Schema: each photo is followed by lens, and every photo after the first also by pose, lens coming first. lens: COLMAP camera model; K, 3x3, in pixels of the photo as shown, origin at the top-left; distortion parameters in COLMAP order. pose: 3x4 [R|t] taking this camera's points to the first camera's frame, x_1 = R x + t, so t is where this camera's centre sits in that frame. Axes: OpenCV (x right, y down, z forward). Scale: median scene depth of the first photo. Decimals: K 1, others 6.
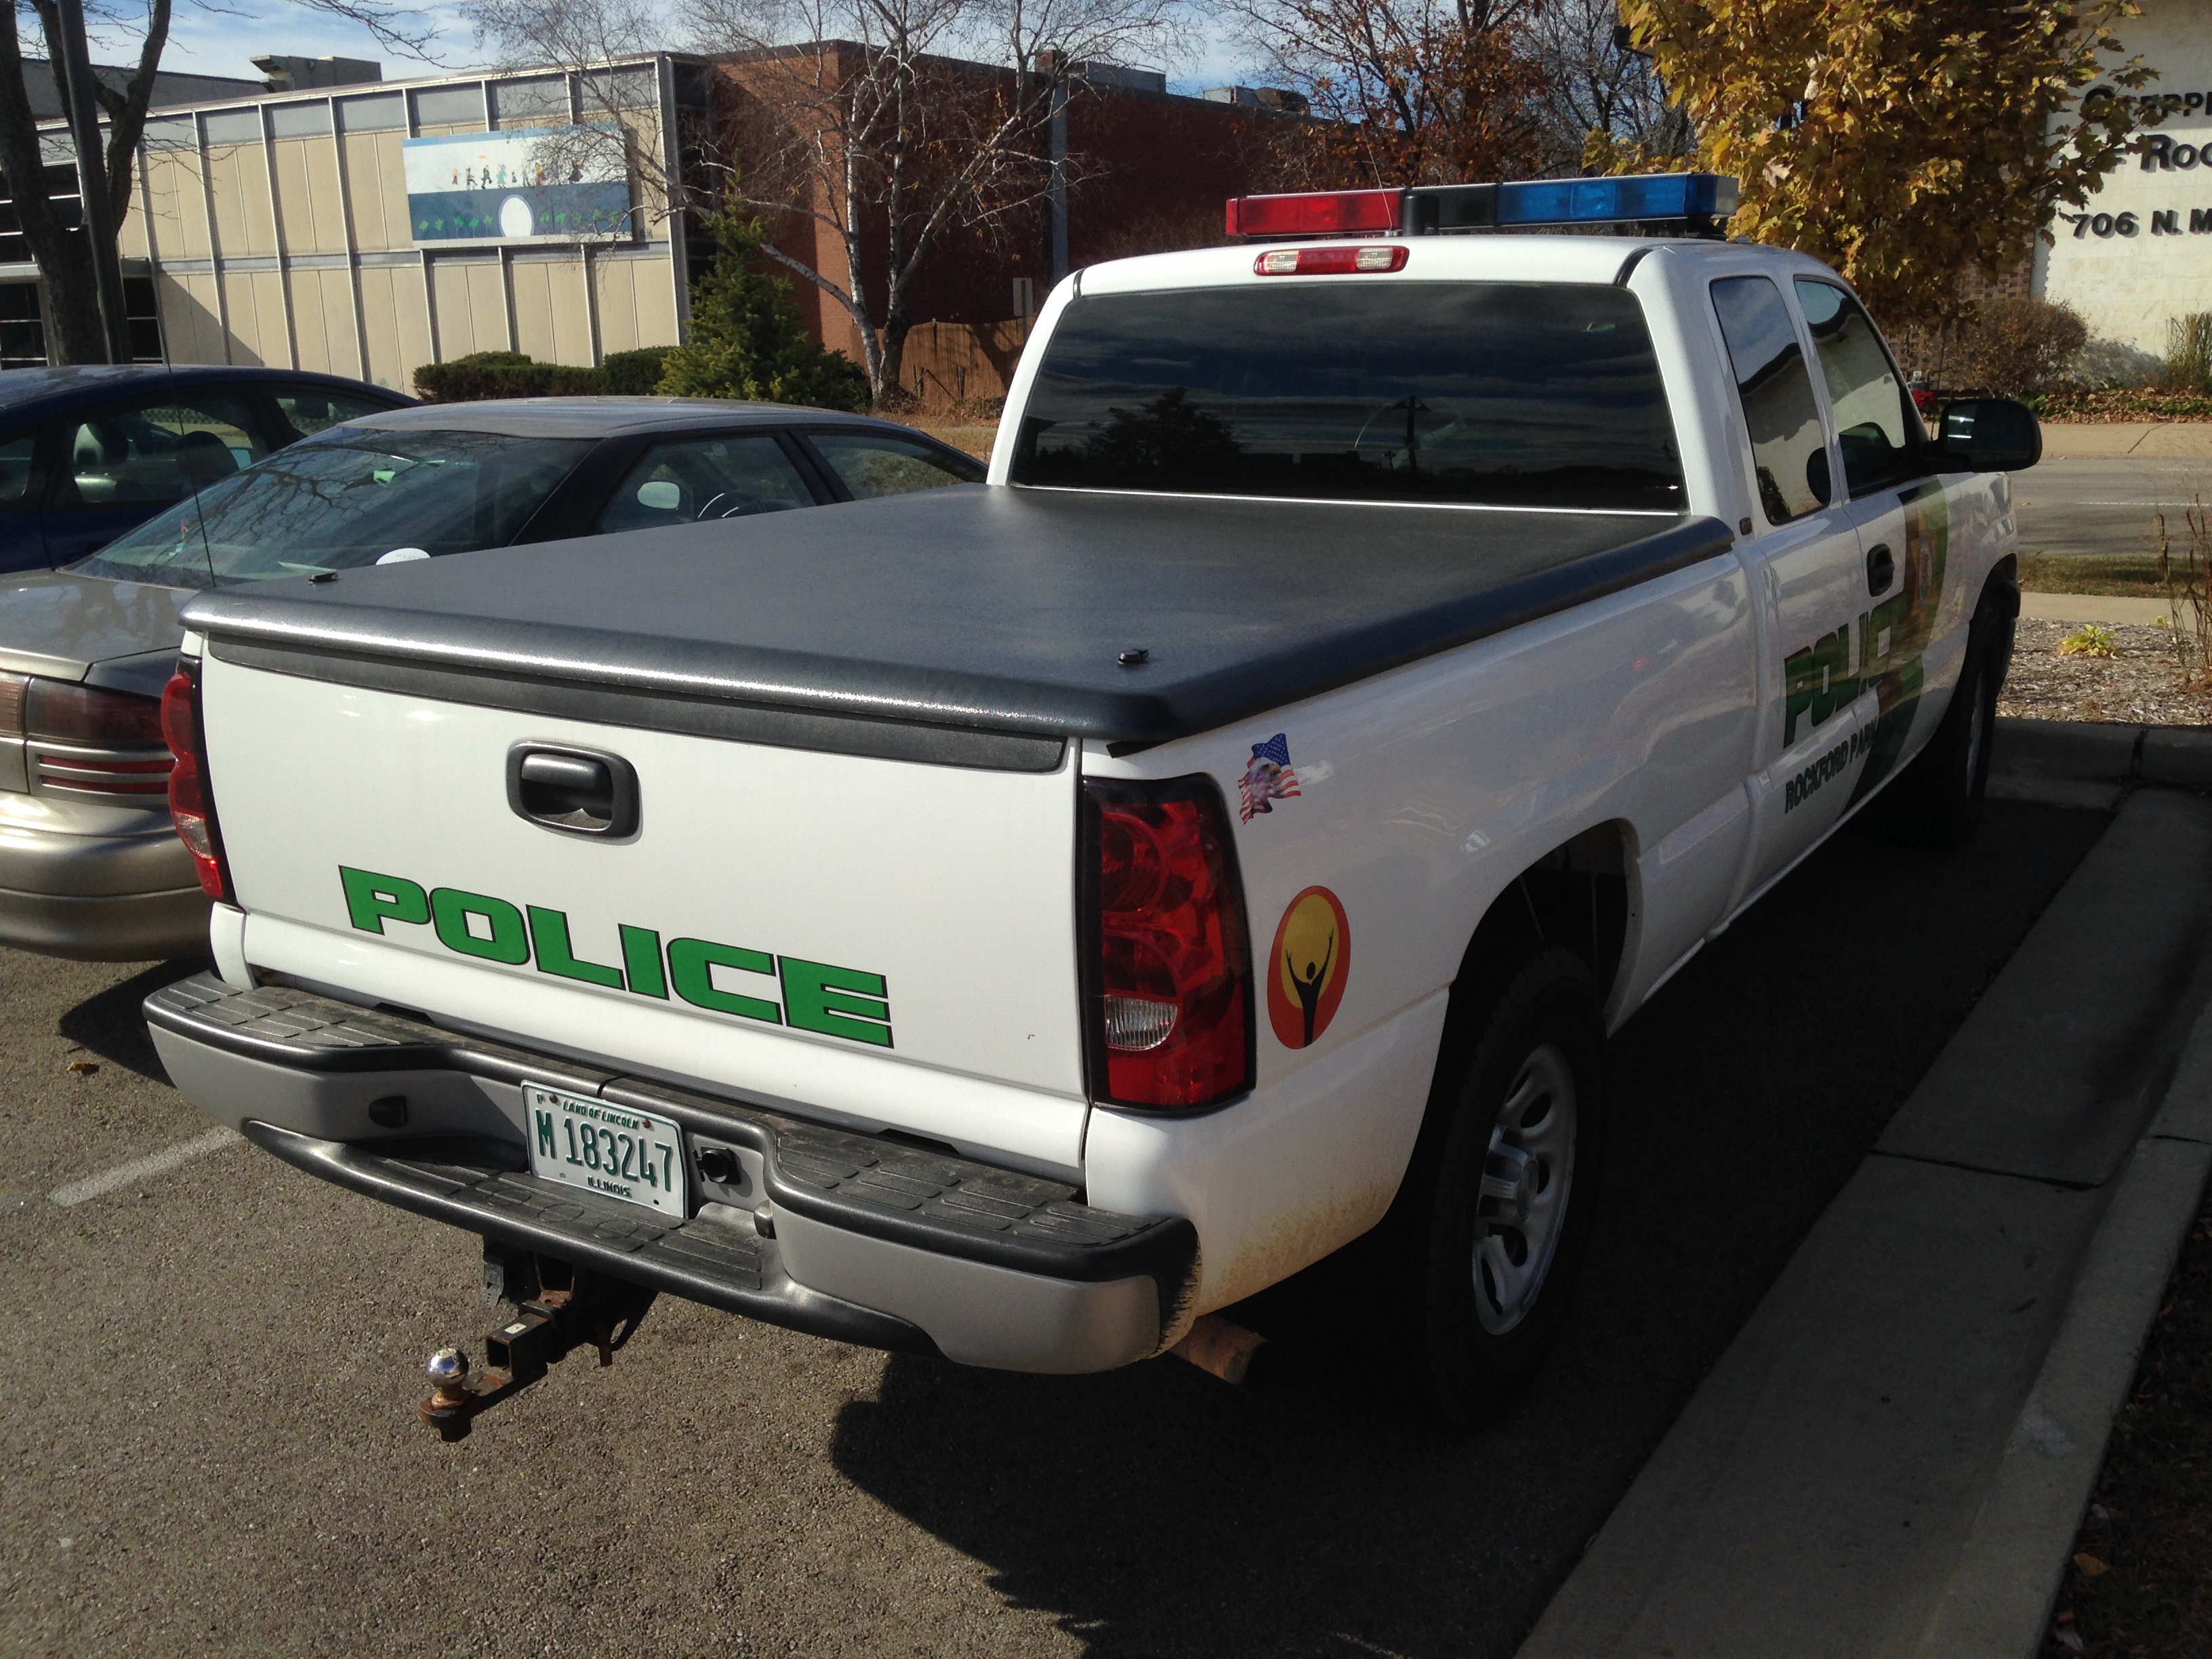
lens RADIAL K [[1942.0, 0, 1106.0], [0, 1942.0, 829.5], [0, 0, 1]] dist [0.178794, -0.195699]
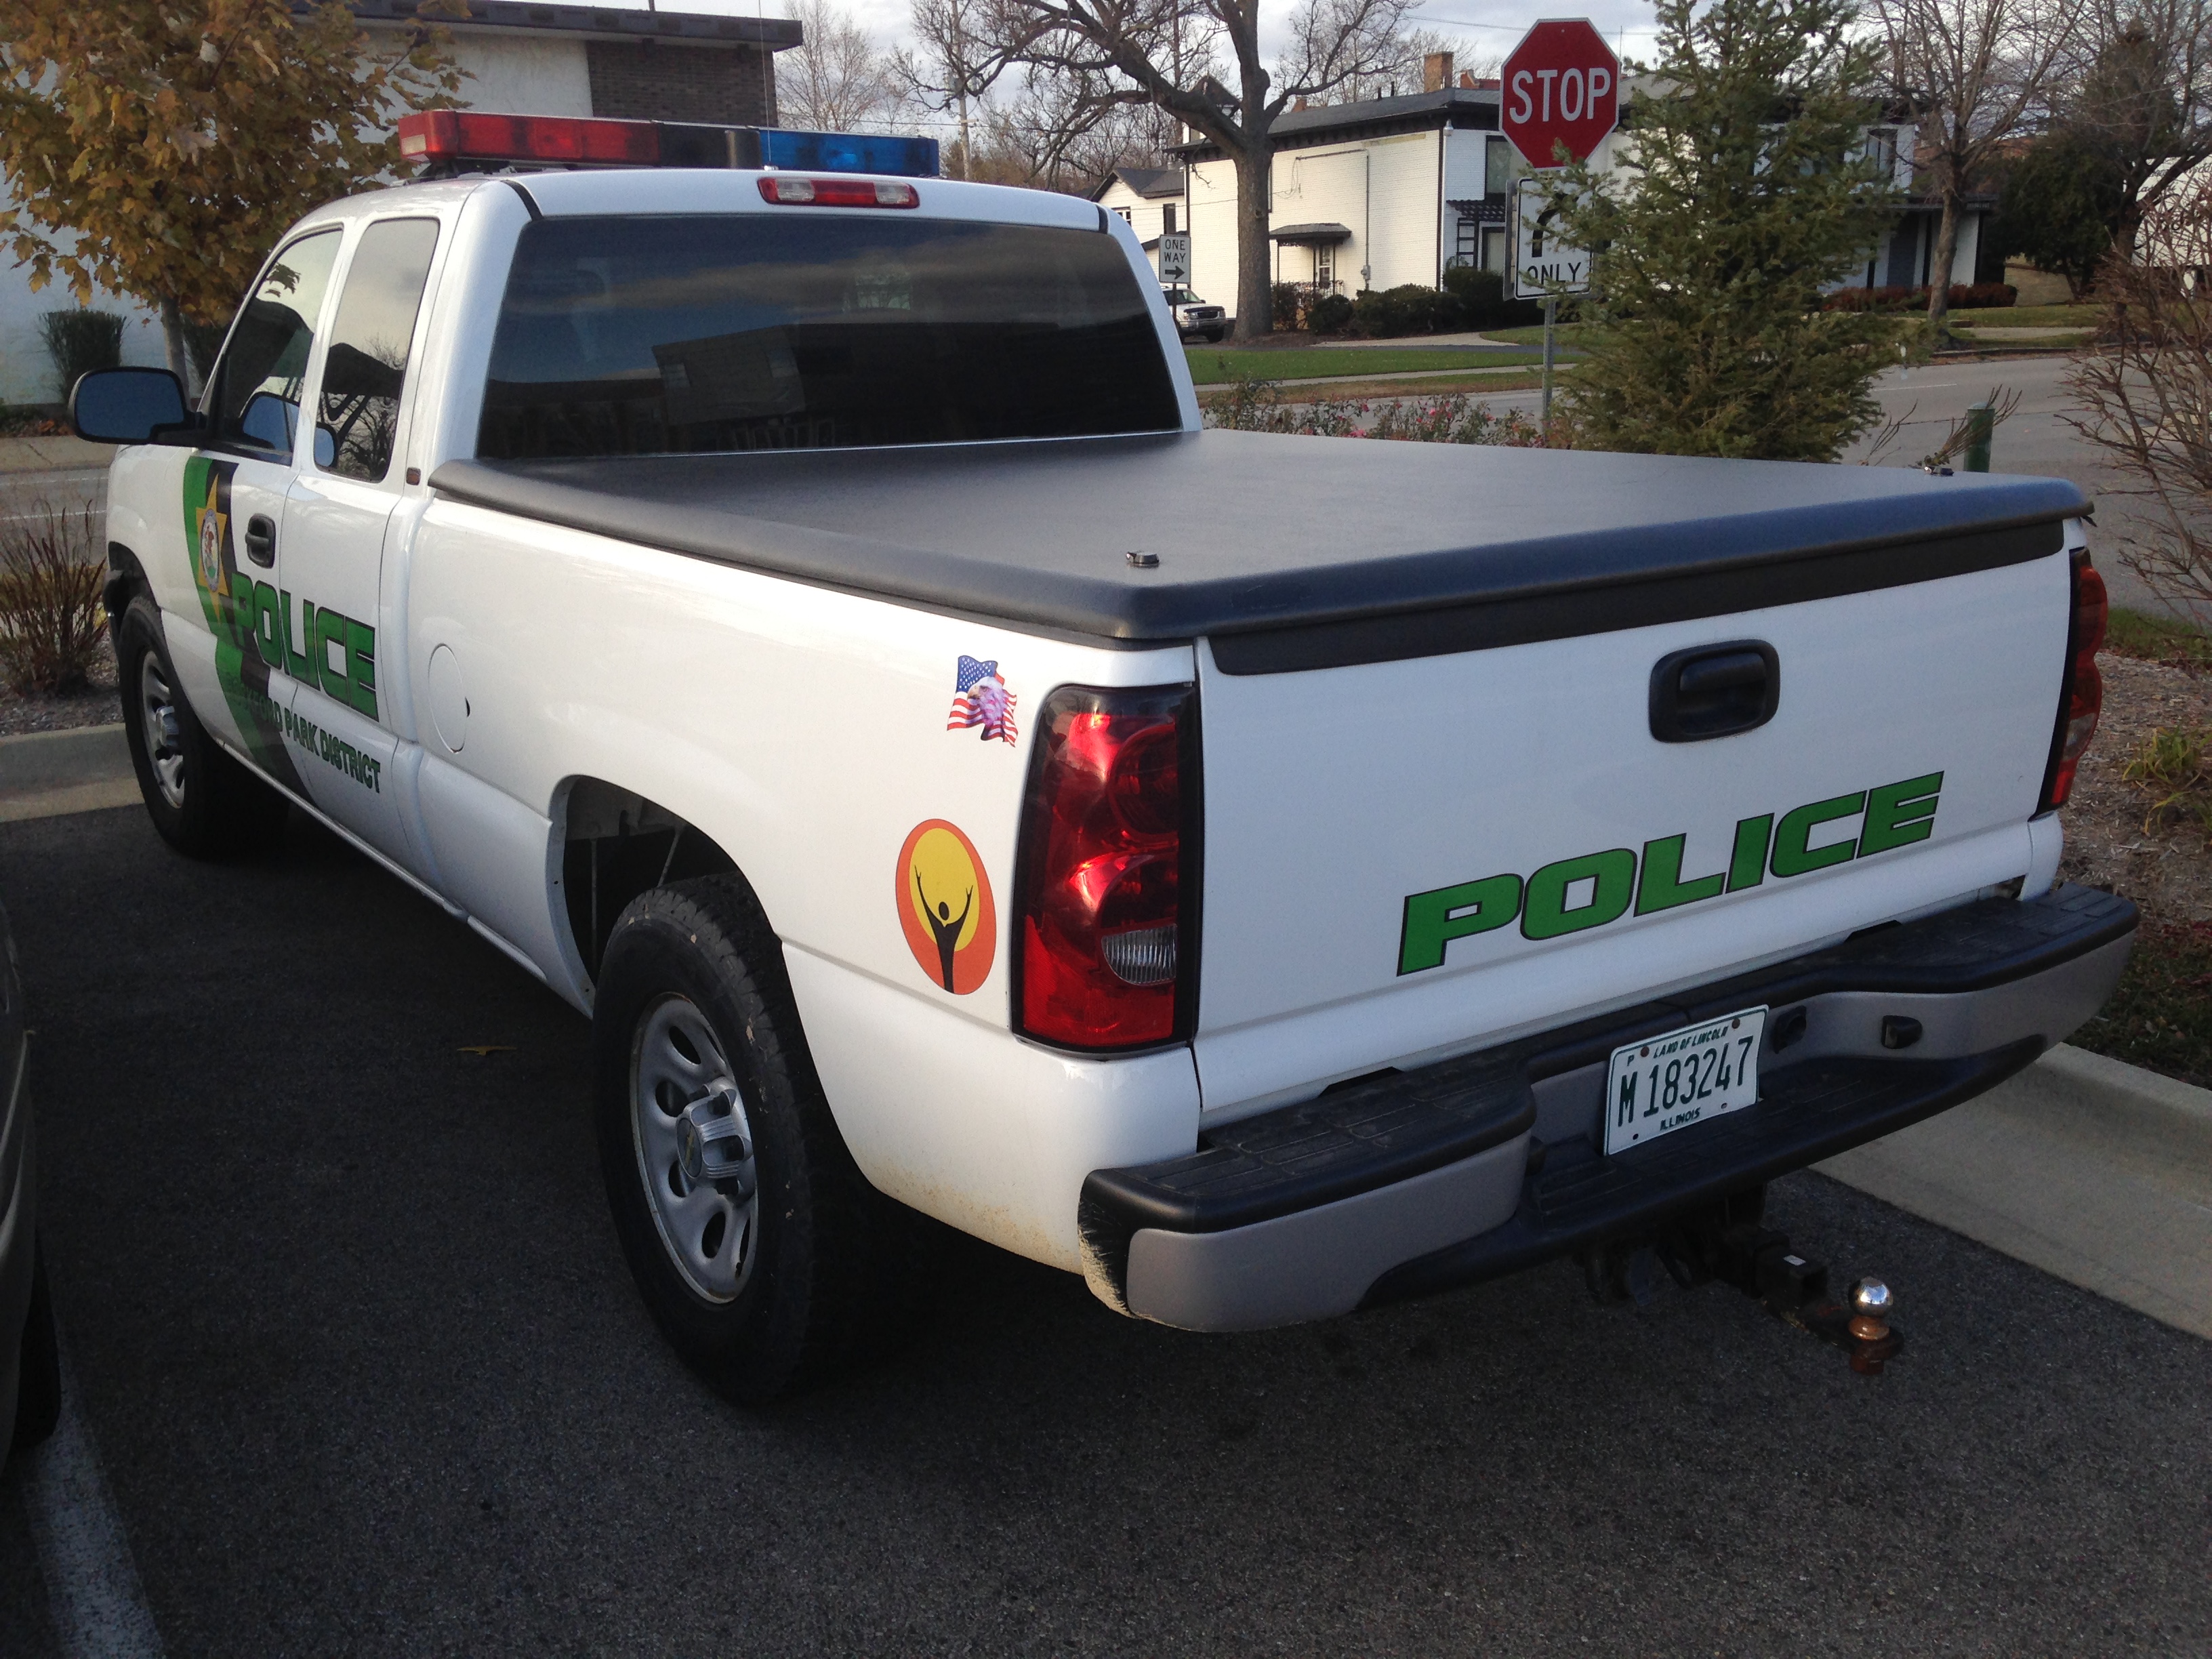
lens RADIAL K [[1942.0, 0, 1106.0], [0, 1942.0, 829.5], [0, 0, 1]] dist [0.178794, -0.195699]
pose [[0.382405, -0.226203, 0.895879, -1.184385], [0.239845, 0.960638, 0.140176, -0.151759], [-0.892323, 0.161268, 0.421606, 0.832499]]
